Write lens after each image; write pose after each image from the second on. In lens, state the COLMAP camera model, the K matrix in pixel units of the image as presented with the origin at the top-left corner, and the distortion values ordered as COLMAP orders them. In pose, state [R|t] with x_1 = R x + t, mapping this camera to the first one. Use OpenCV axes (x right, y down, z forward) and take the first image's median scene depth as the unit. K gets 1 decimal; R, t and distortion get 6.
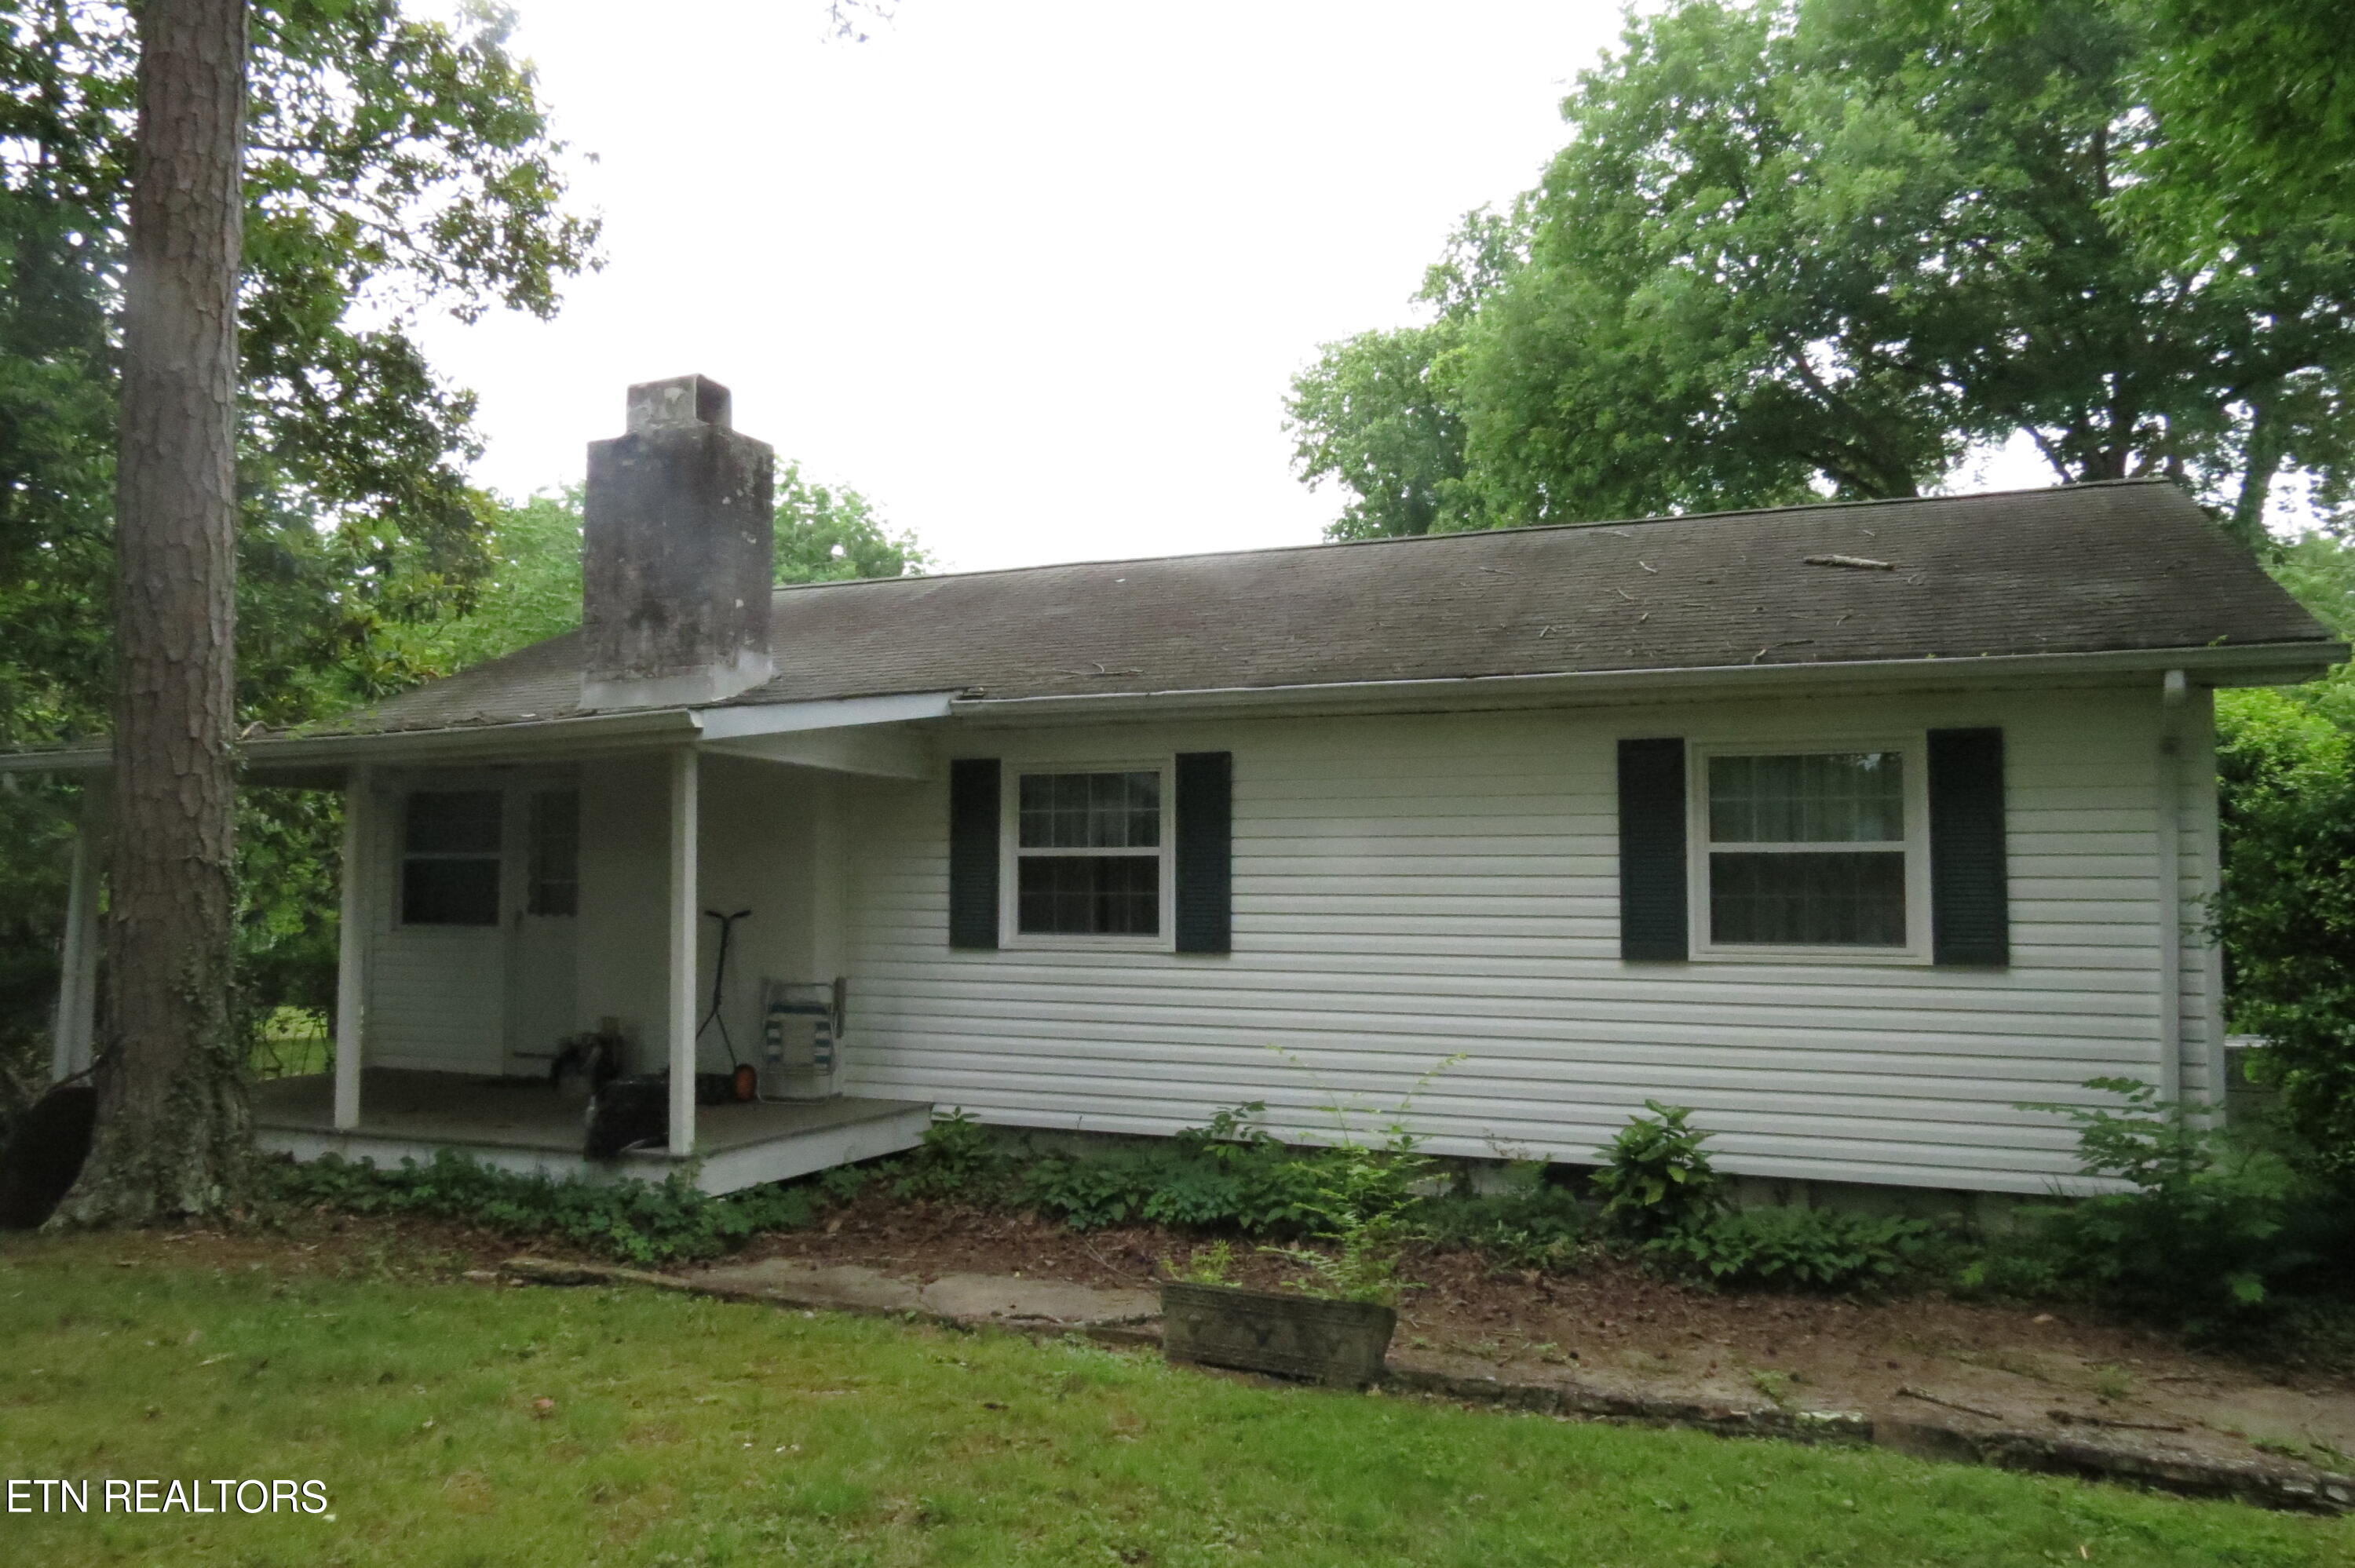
lens RADIAL K [[1643.0, 0, 1177.5], [0, 1643.0, 784.0], [0, 0, 1]] dist [-0.005907, -0.006582]
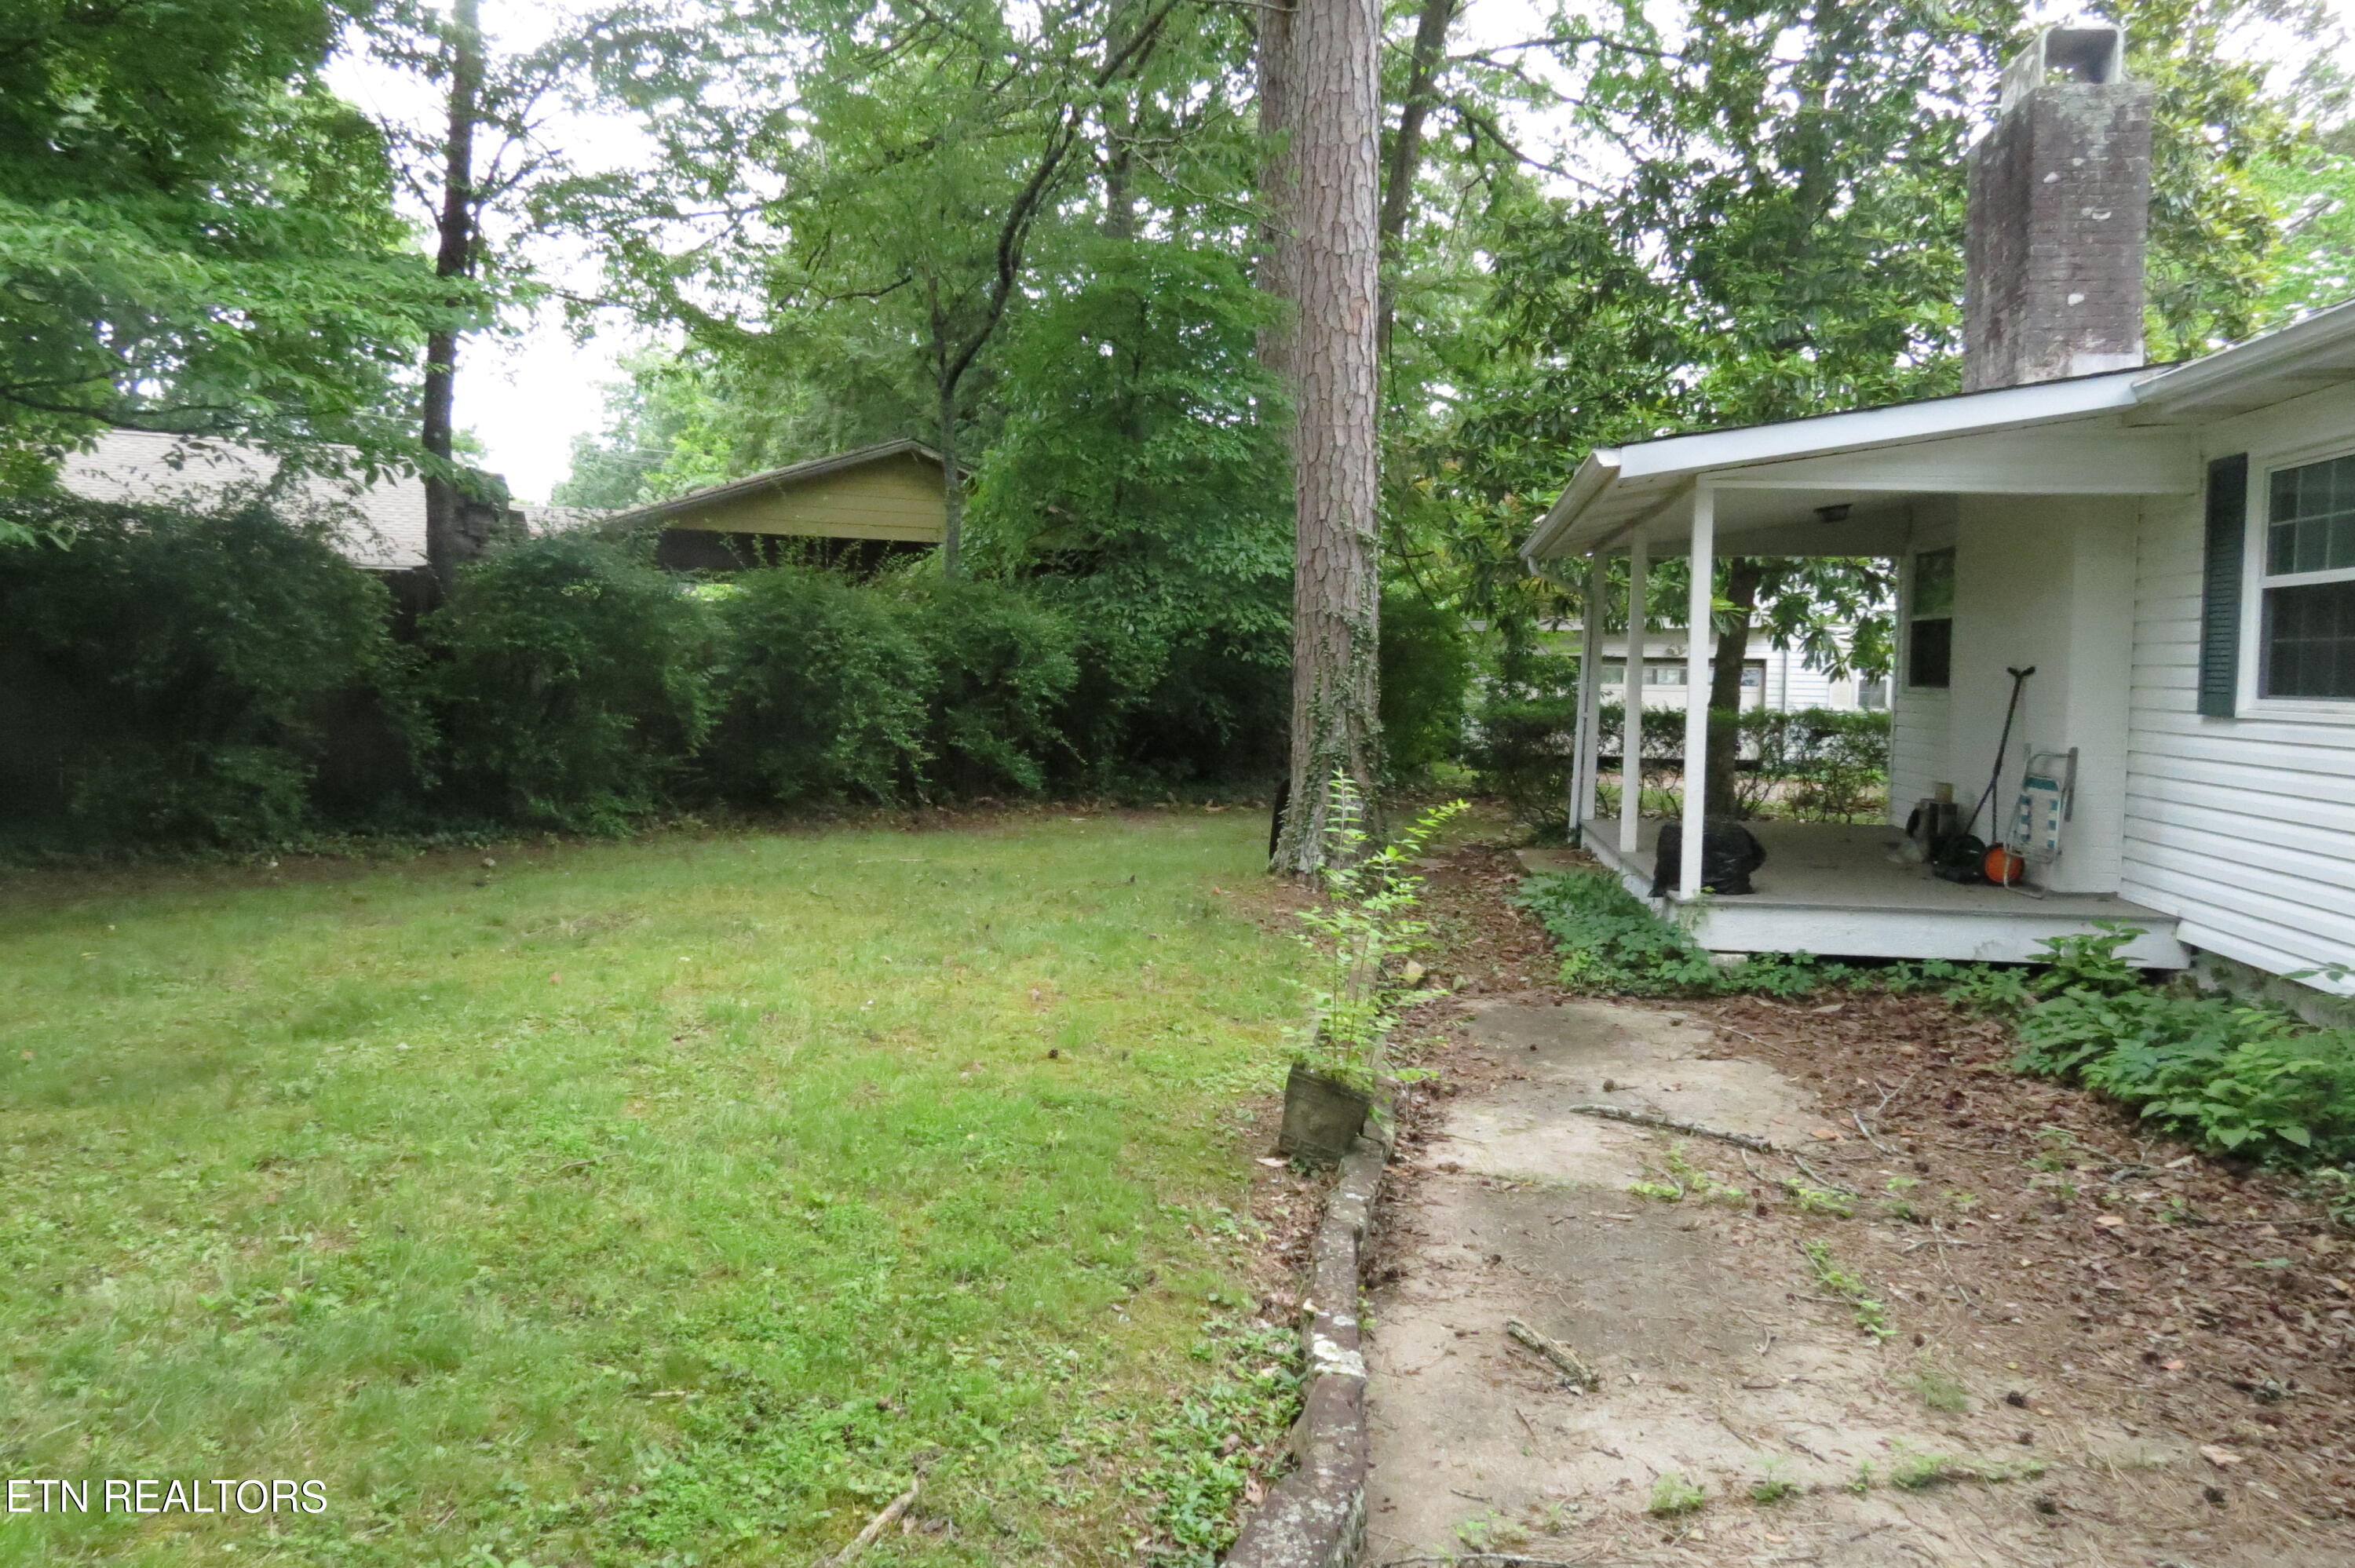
lens RADIAL K [[1643.0, 0, 1177.5], [0, 1643.0, 784.0], [0, 0, 1]] dist [-0.005907, -0.006582]
pose [[0.267935, 0.068814, -0.960976, 0.460280], [0.050191, 0.995095, 0.085251, 0.044192], [0.962129, -0.071074, 0.263167, 0.358216]]
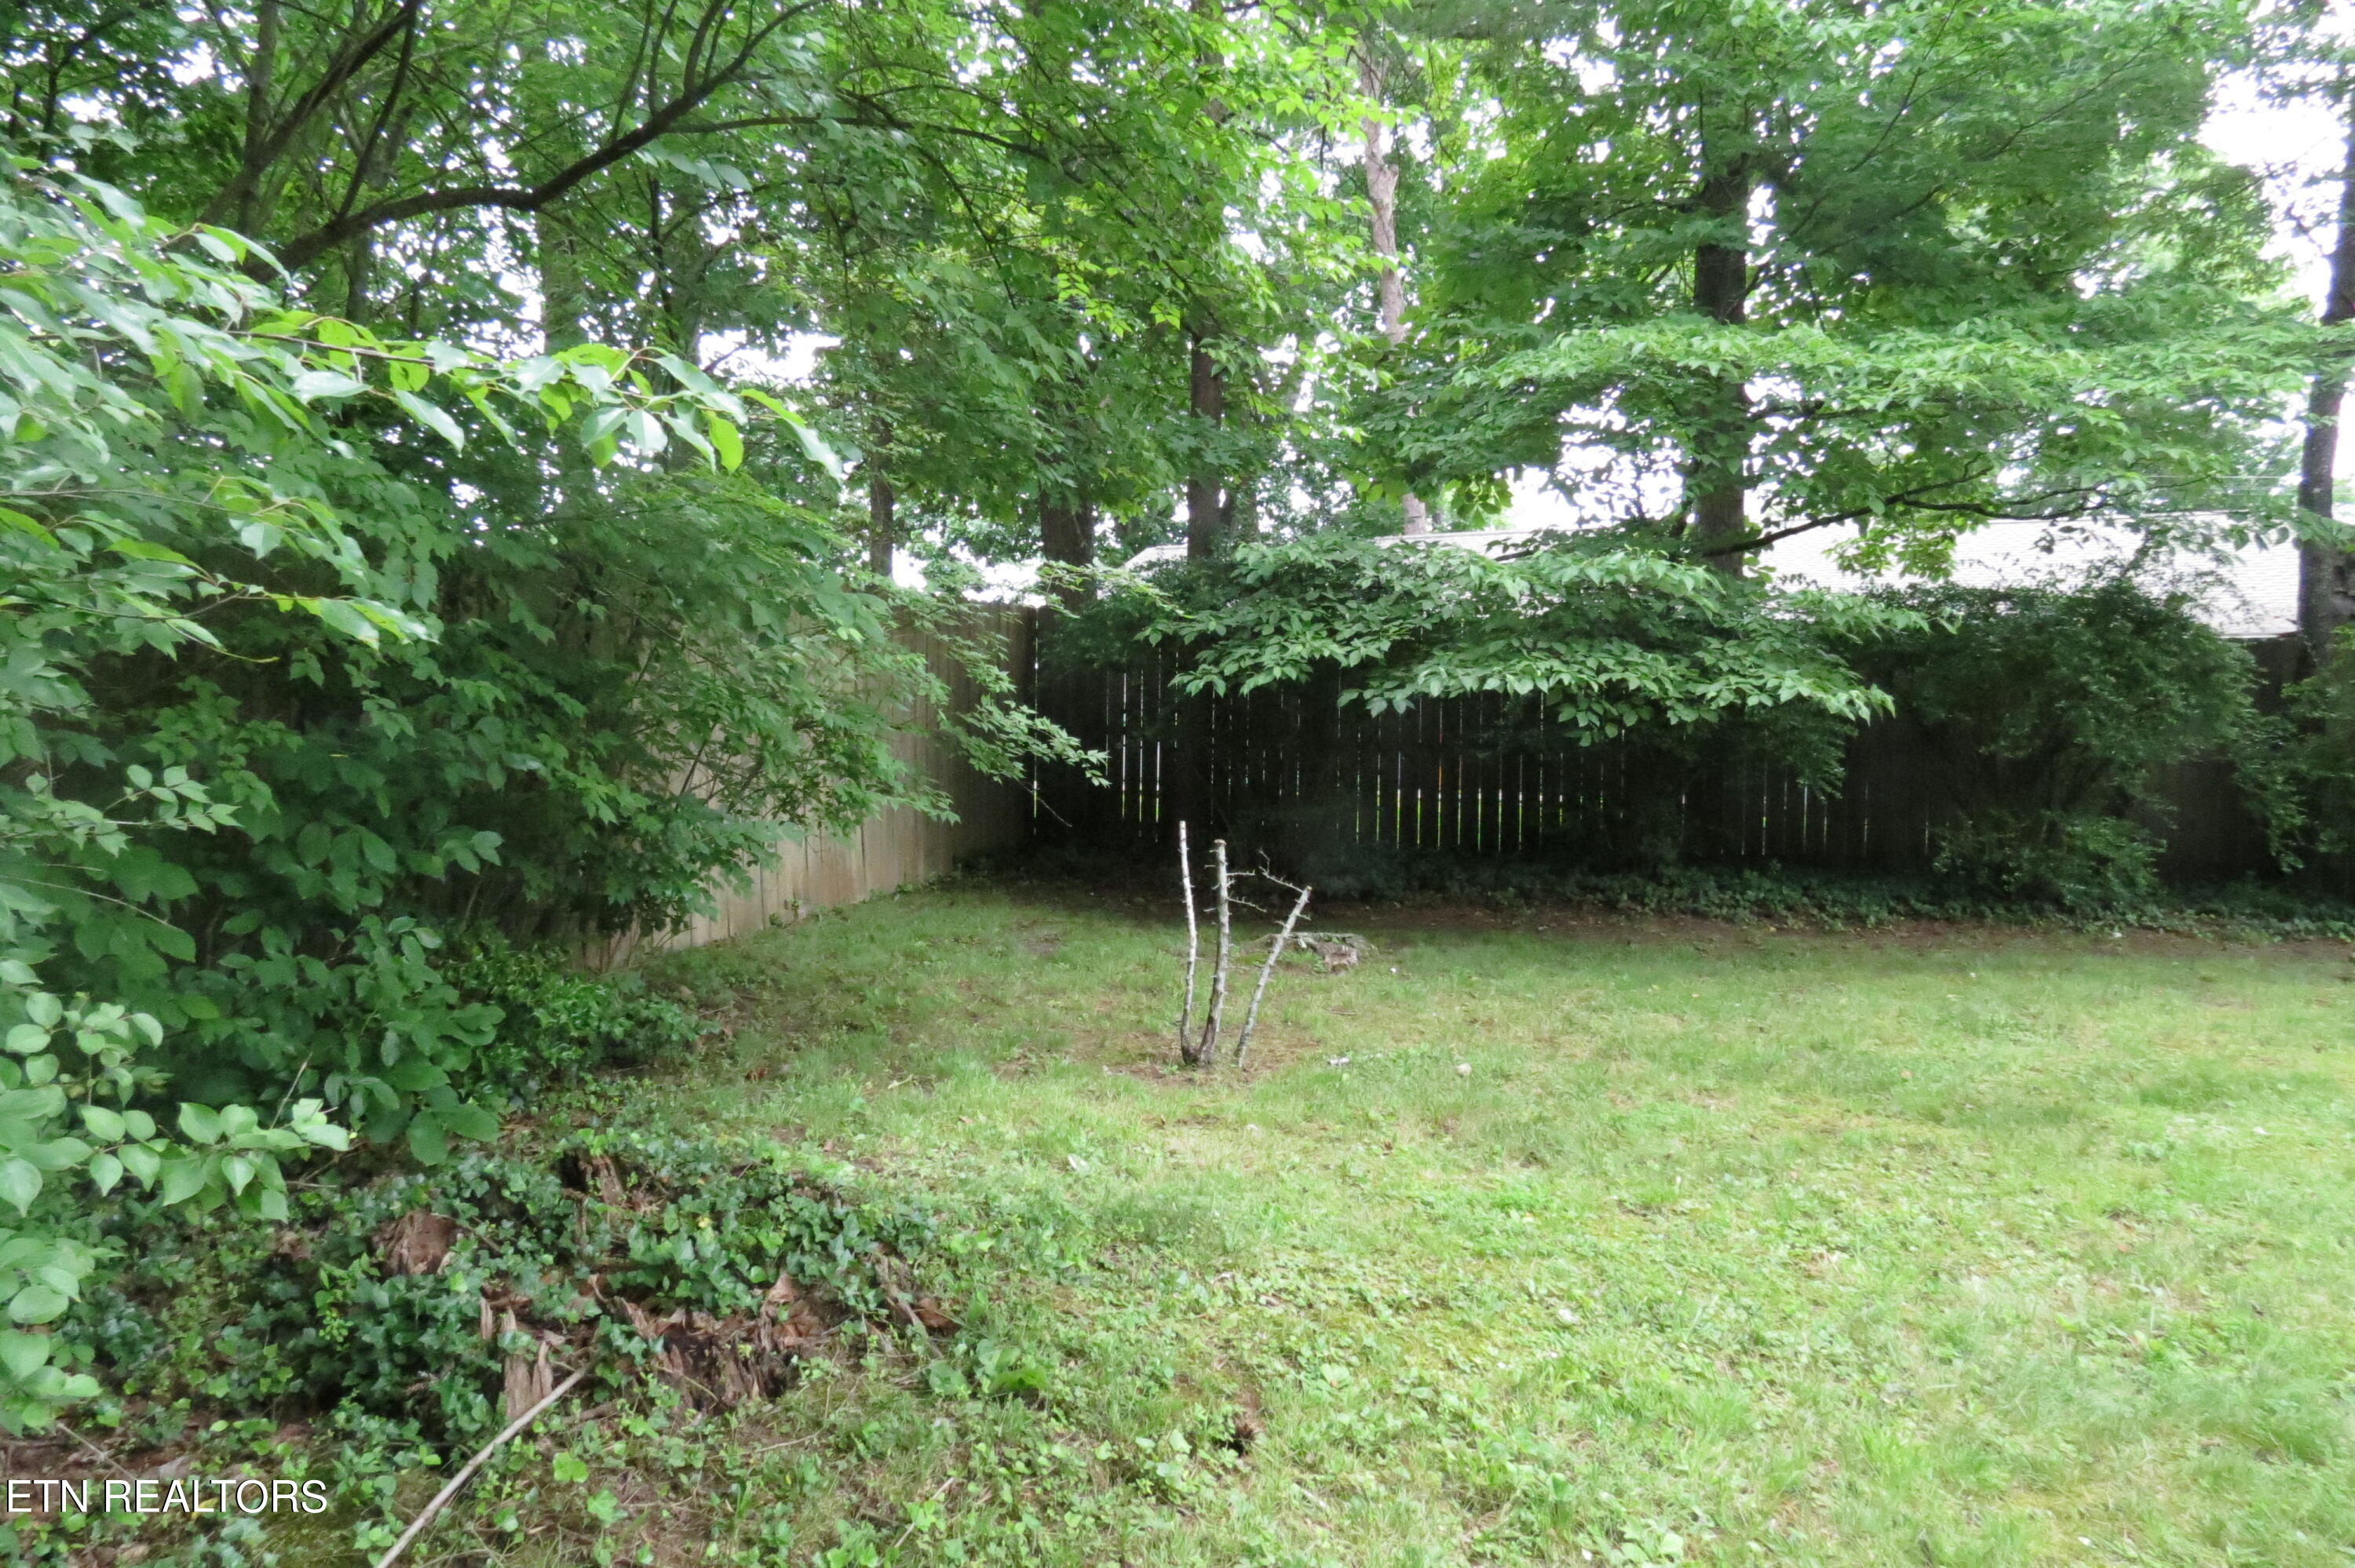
lens RADIAL K [[1657.2, 0, 1177.5], [0, 1657.2, 784.0], [0, 0, 1]] dist [-0.055656, 0.036063]
pose [[-0.684101, 0.018046, -0.729164, 0.679290], [0.033660, 0.999410, -0.006846, 0.057531], [0.728610, -0.029227, -0.684305, 0.328187]]
